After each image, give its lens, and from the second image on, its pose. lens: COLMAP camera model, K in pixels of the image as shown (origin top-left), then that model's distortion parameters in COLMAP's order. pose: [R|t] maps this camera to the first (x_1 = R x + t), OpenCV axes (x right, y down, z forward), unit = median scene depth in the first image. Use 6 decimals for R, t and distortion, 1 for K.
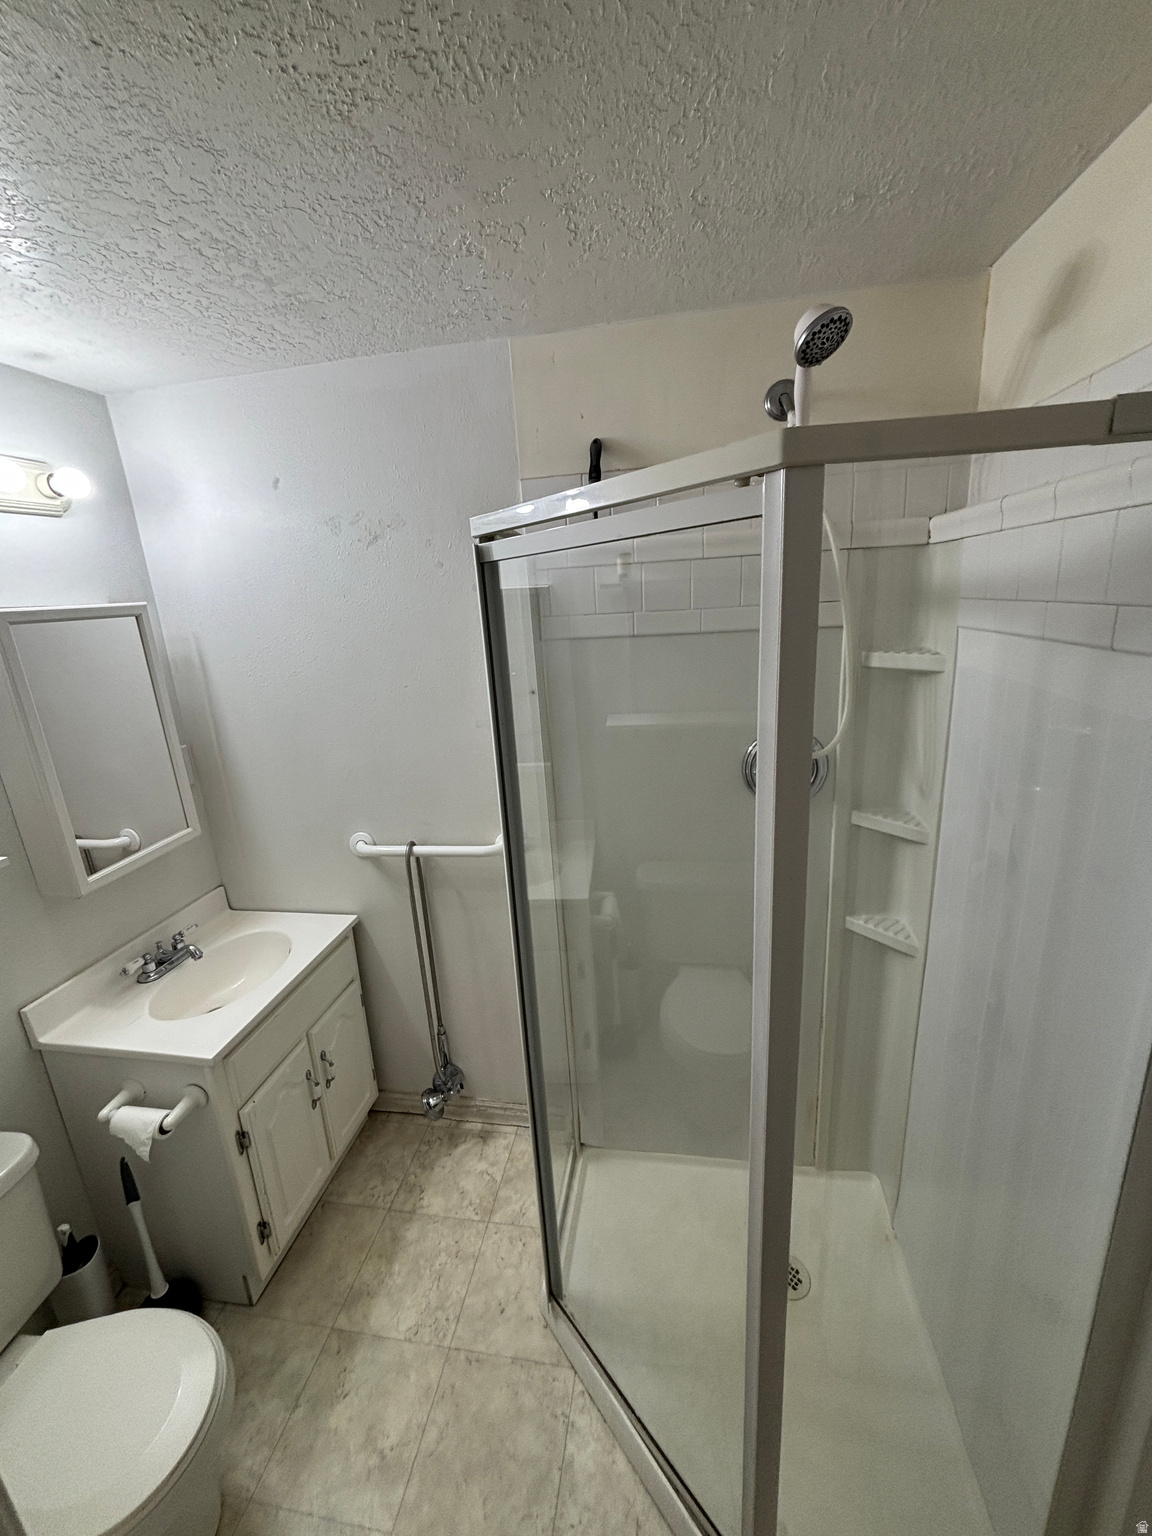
lens RADIAL K [[615.8, 0, 580.9], [0, 615.8, 765.1], [0, 0, 1]] dist [-0.000845, 0.000763]
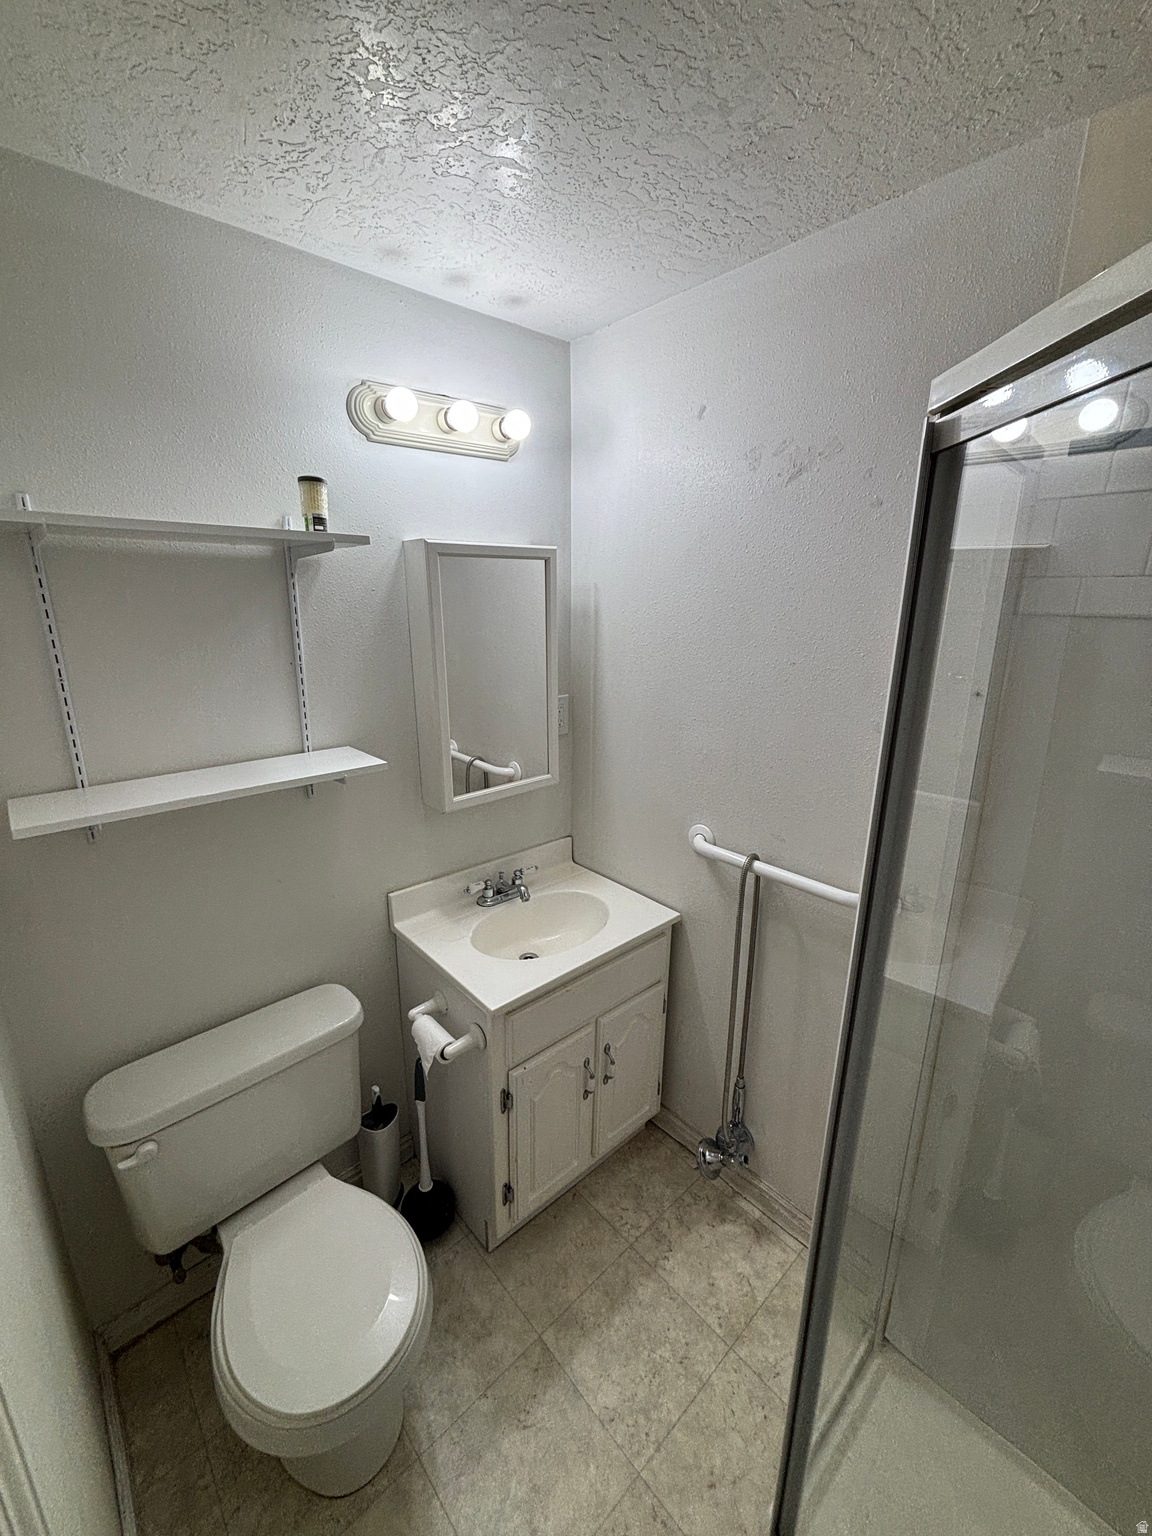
lens RADIAL K [[615.8, 0, 580.9], [0, 615.8, 765.1], [0, 0, 1]] dist [-0.000845, 0.000763]
pose [[0.782718, 0.224710, -0.580395, -0.011419], [-0.214515, 0.972807, 0.087346, -0.012166], [0.584240, 0.056136, 0.809637, 0.219206]]
